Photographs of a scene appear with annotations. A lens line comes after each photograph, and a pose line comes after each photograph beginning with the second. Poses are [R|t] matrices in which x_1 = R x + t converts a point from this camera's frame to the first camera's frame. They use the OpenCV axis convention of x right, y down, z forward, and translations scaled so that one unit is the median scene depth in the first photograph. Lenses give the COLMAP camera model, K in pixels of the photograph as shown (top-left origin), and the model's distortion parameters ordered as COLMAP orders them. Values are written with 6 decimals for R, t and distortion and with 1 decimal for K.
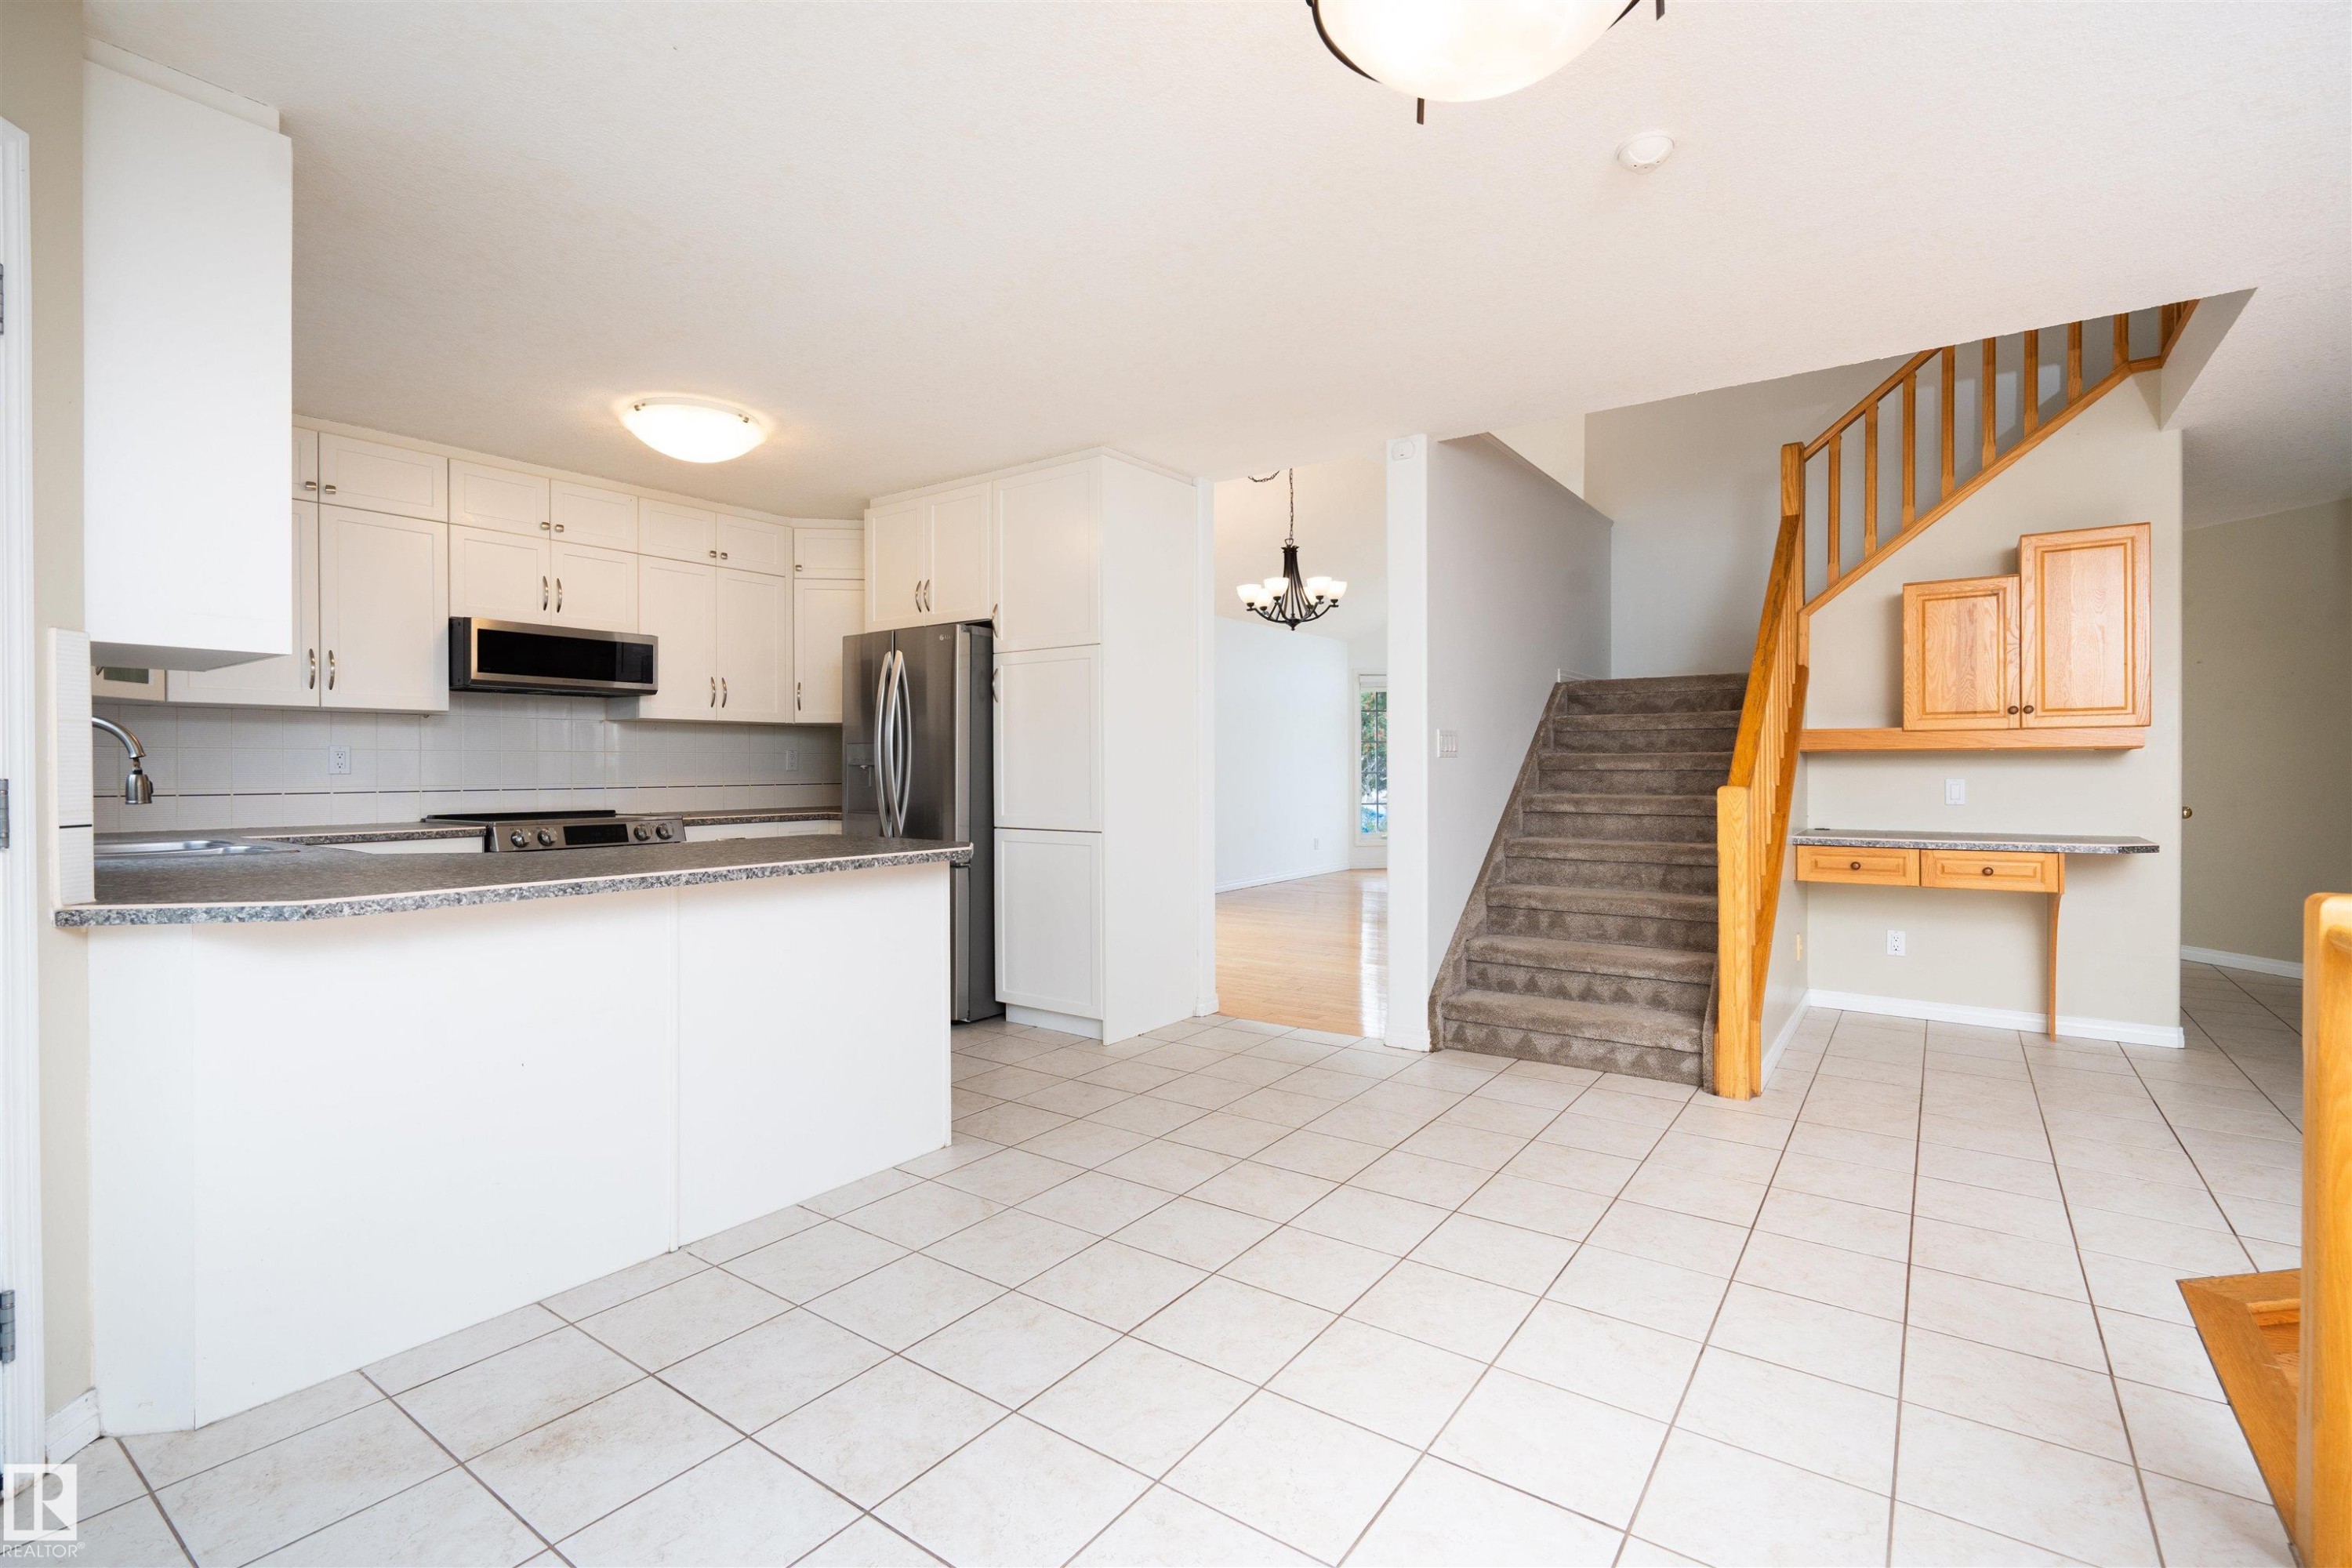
lens RADIAL K [[1086.3, 0, 1152.6], [0, 1086.3, 781.1], [0, 0, 1]] dist [0.011805, 0.000213]
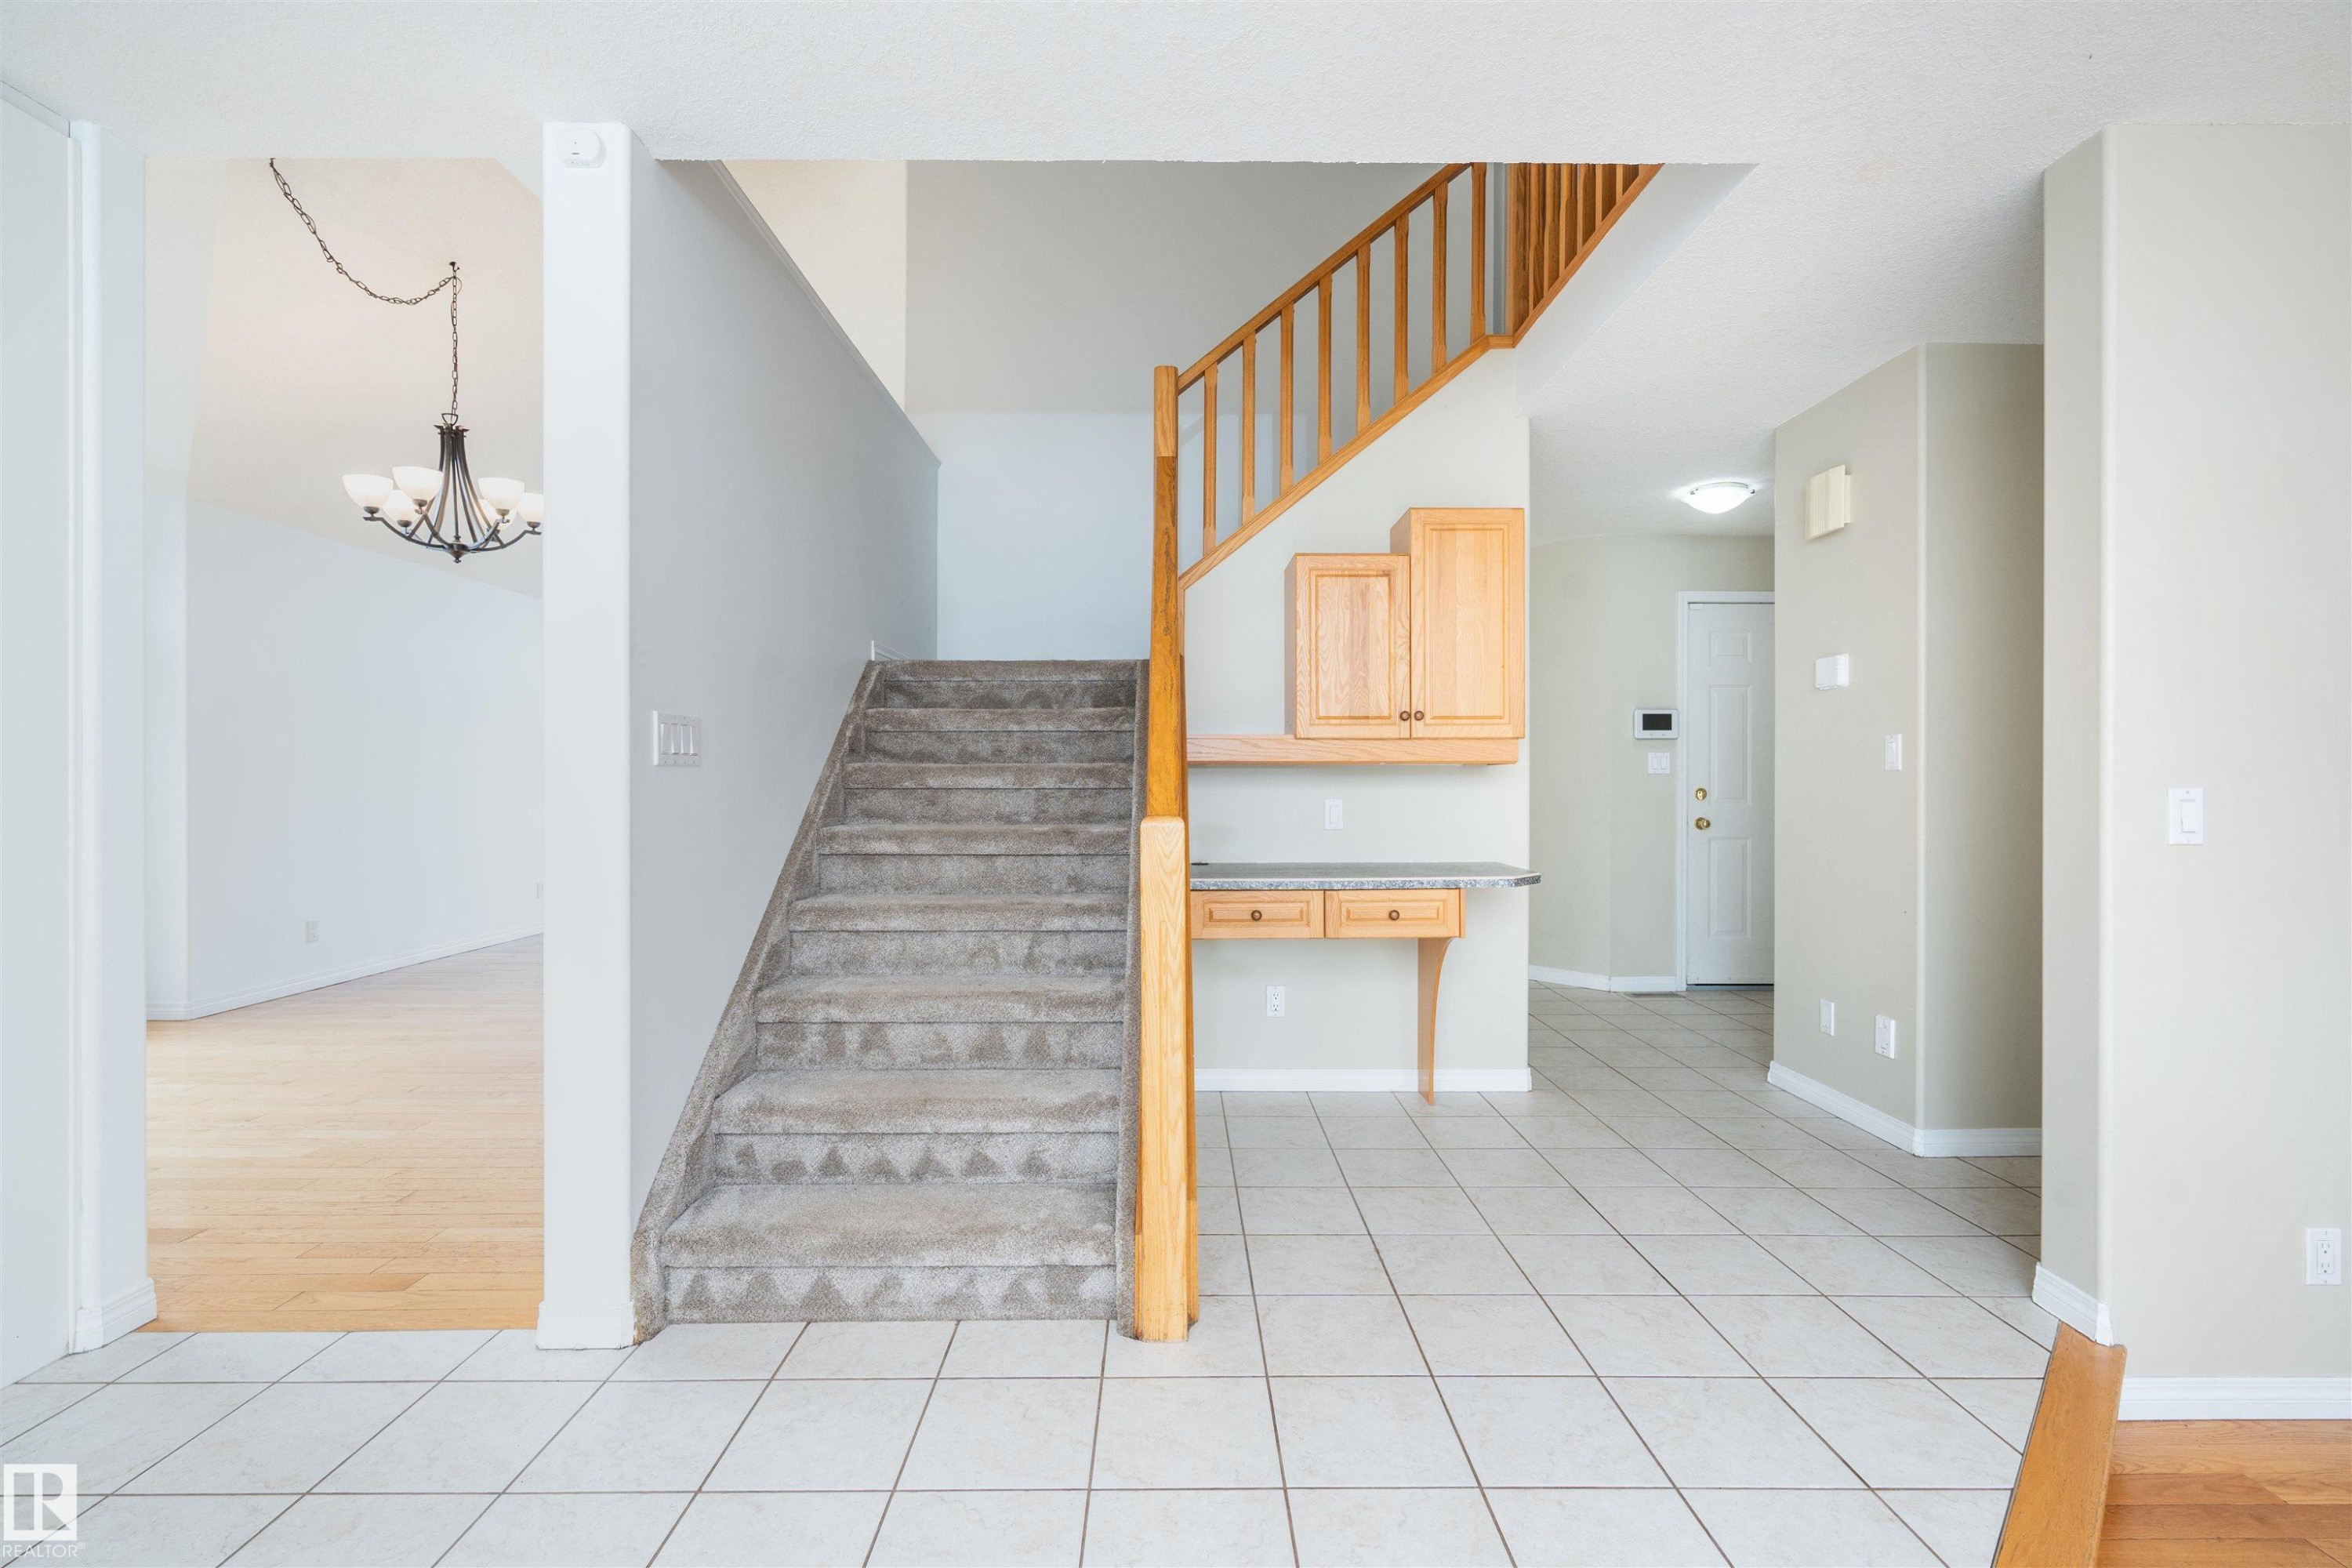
lens RADIAL K [[1047.1, 0, 1170.9], [0, 1047.1, 779.7], [0, 0, 1]] dist [-0.024776, 0.000092]
pose [[0.800651, 0.004589, 0.599114, 0.160087], [0.005880, 0.999862, -0.015516, -0.005166], [-0.599103, 0.015946, 0.800513, 0.446283]]
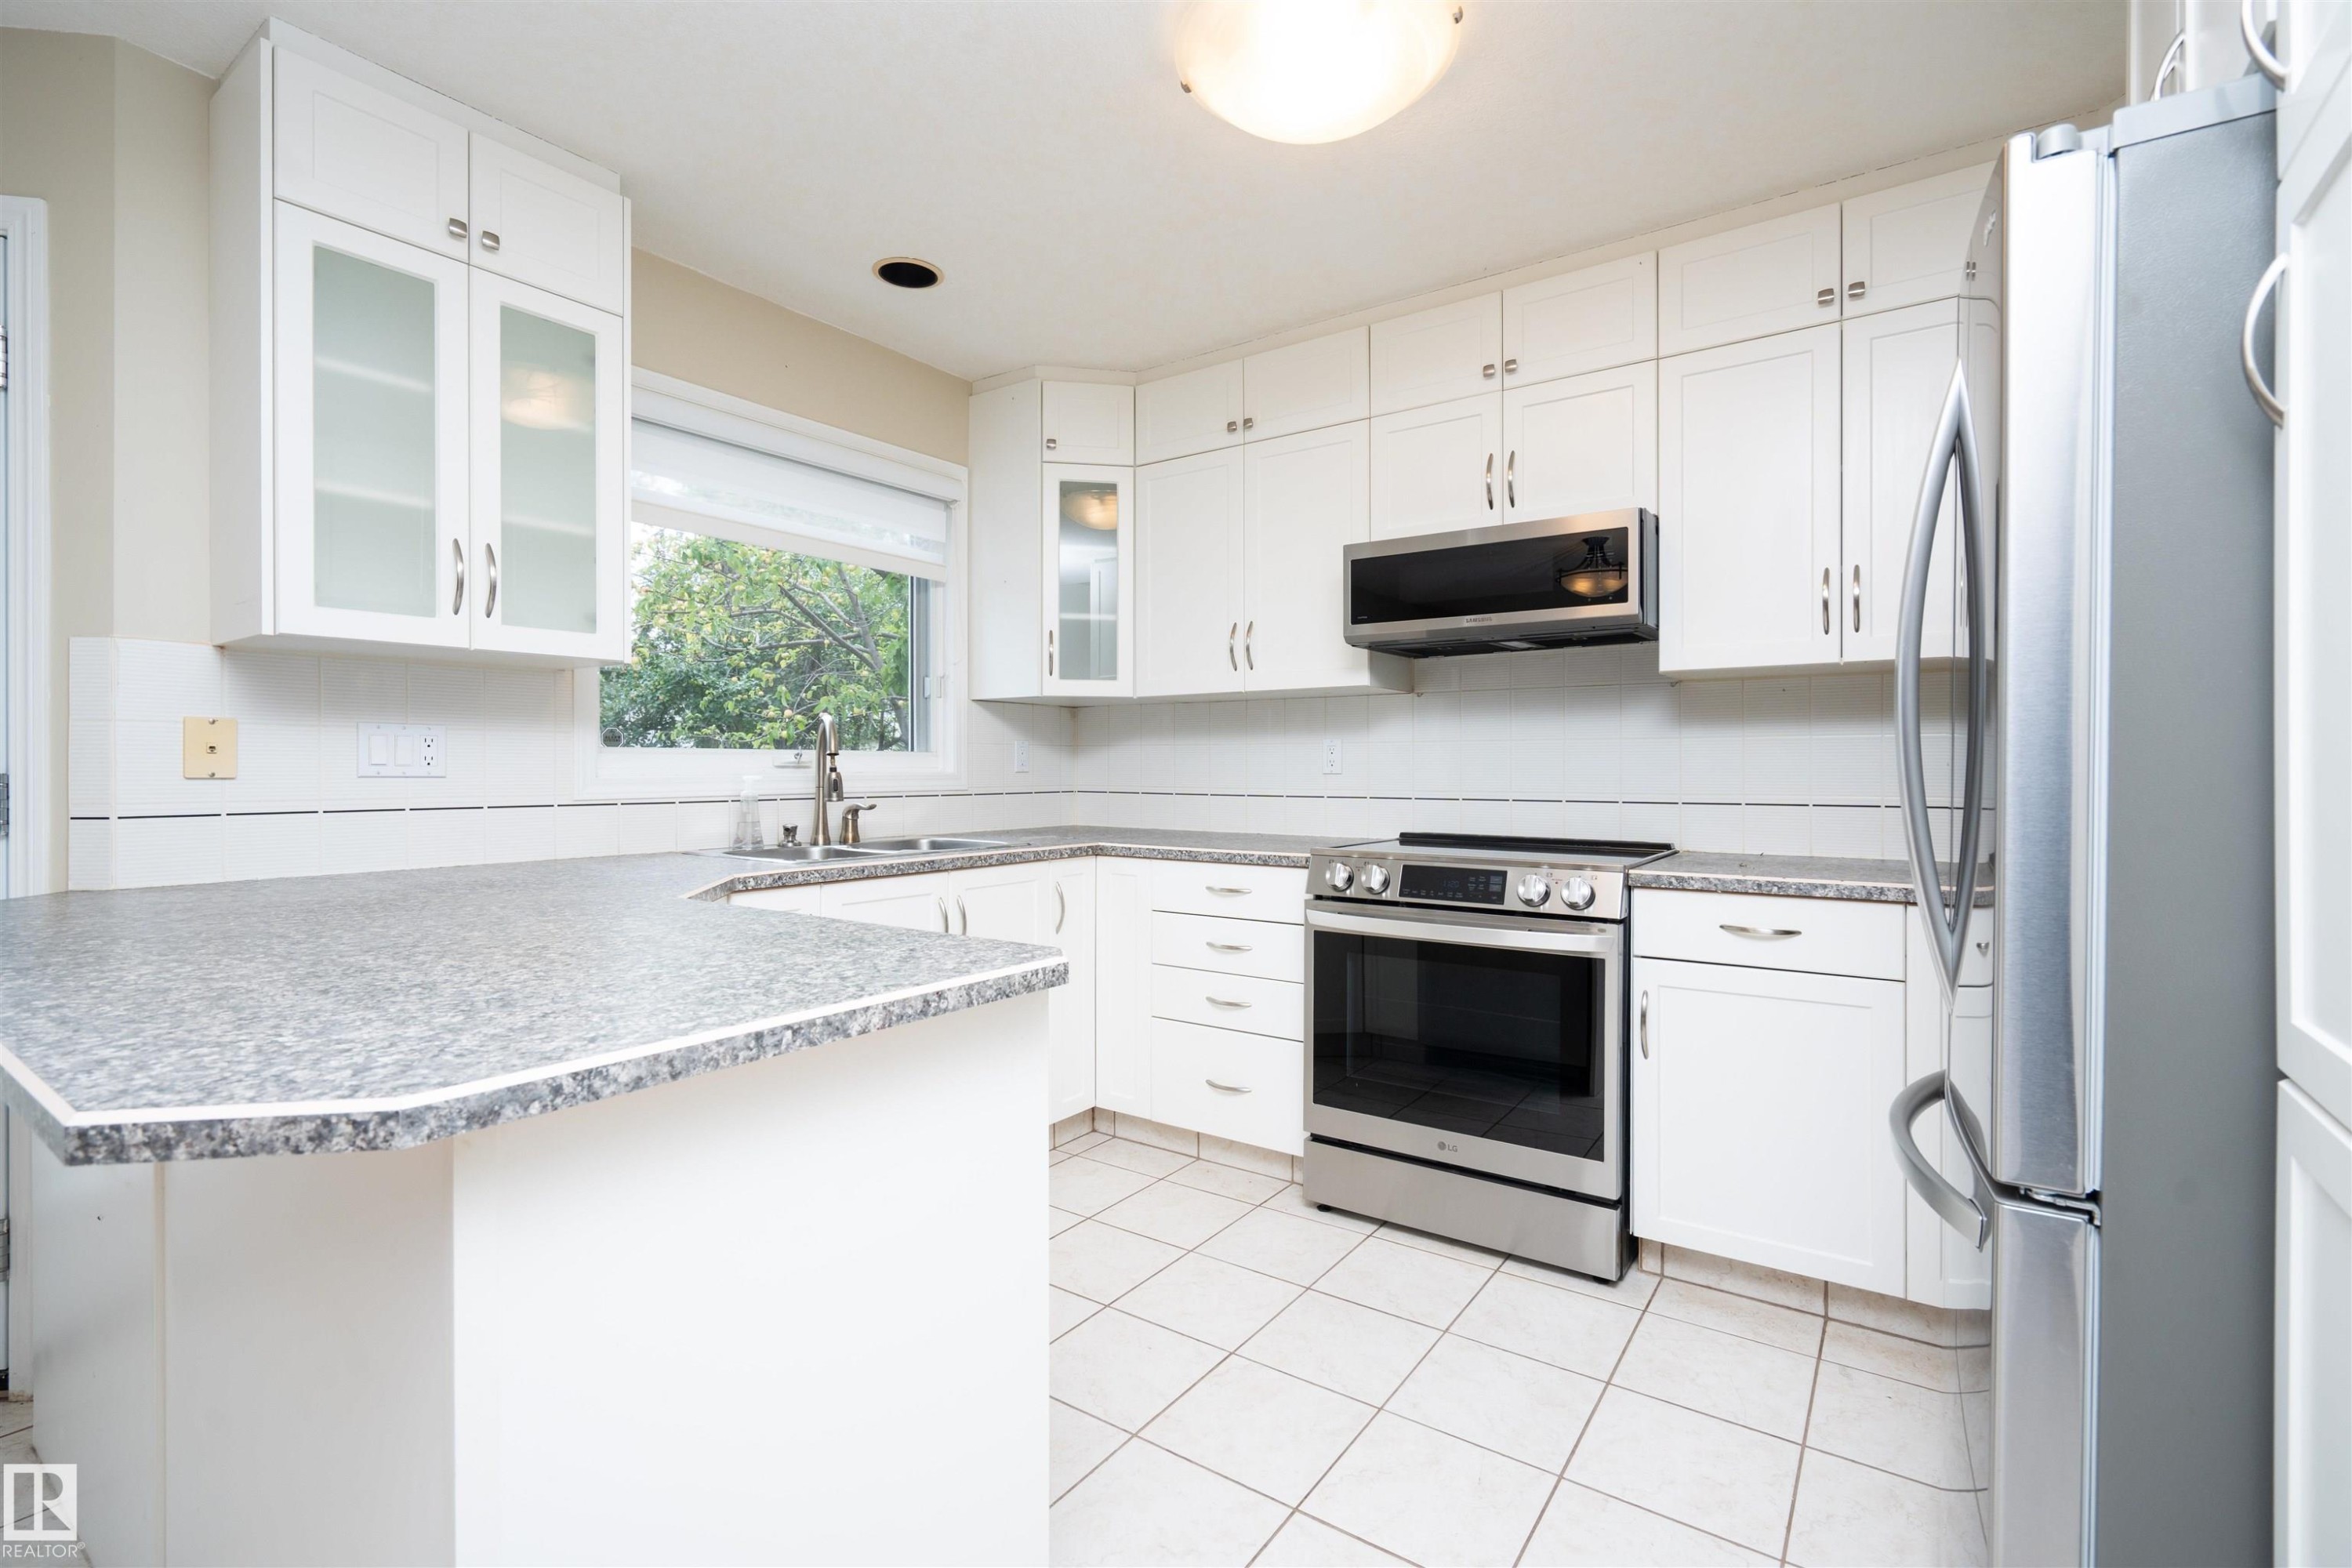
lens RADIAL K [[1064.9, 0, 1172.0], [0, 1064.9, 767.4], [0, 0, 1]] dist [-0.001612, -0.000140]
pose [[0.021273, 0.002302, -0.999771, 0.039235], [-0.014031, 0.999900, 0.002004, -0.010918], [0.999675, 0.013986, 0.021304, 0.854643]]
